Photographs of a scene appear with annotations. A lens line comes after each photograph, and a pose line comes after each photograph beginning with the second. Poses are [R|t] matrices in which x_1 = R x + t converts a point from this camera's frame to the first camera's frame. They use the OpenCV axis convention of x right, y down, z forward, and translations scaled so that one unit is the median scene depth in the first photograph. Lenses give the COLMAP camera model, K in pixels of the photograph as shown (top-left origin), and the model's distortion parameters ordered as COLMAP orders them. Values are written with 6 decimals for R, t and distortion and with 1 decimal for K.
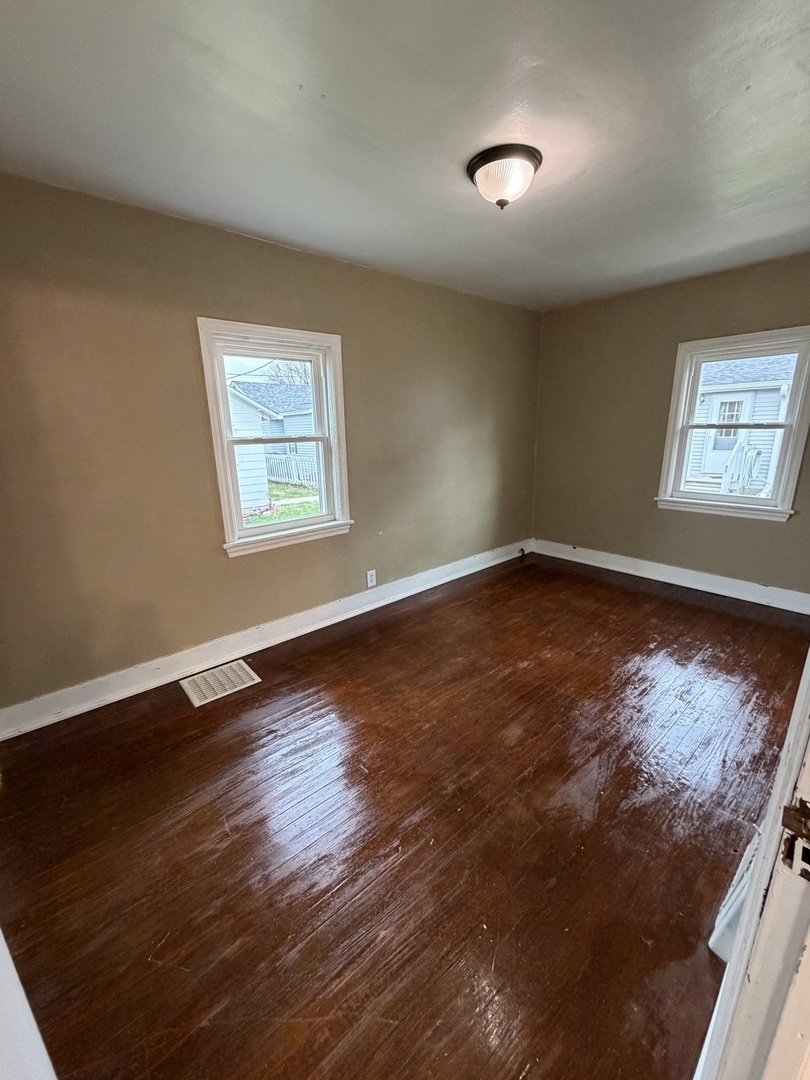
lens RADIAL K [[430.1, 0, 405.9], [0, 430.1, 541.4], [0, 0, 1]] dist [-0.000050, 0.000376]
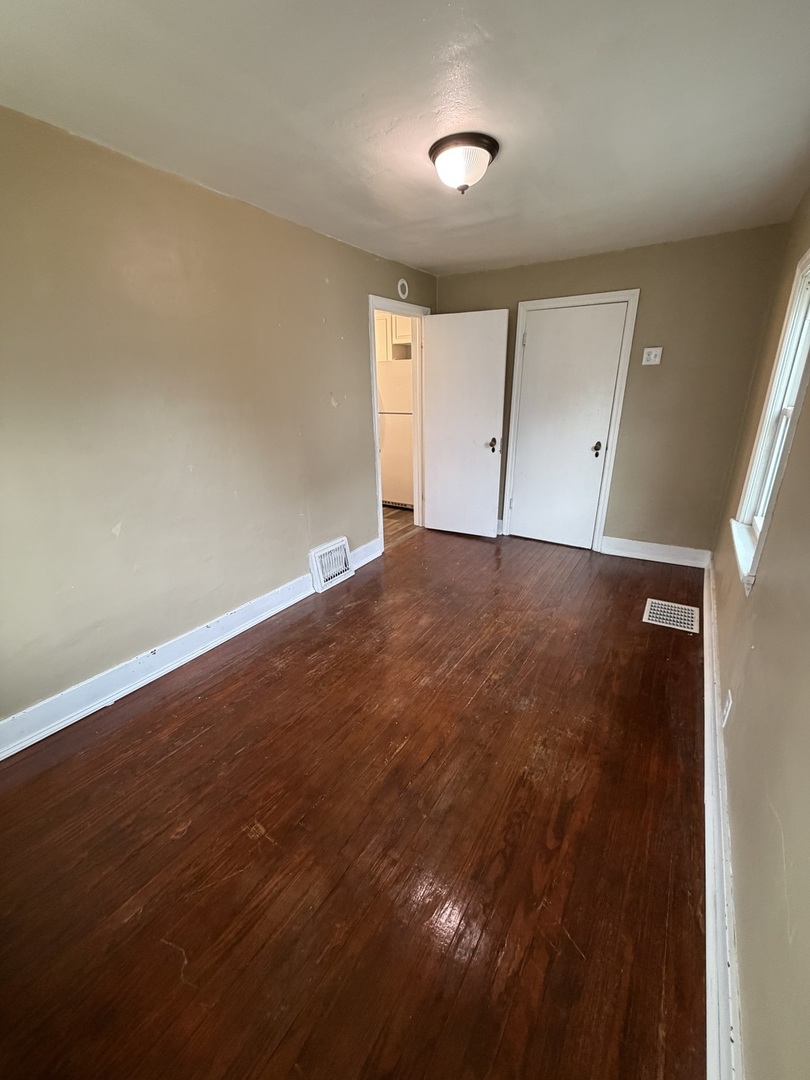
lens RADIAL K [[430.1, 0, 408.3], [0, 430.1, 540.0], [0, 0, 1]] dist [-0.000050, 0.000376]
pose [[-0.958974, 0.128957, -0.252467, 0.489440], [-0.036565, 0.826849, 0.561234, -0.443203], [0.281127, 0.547440, -0.788211, 1.525413]]
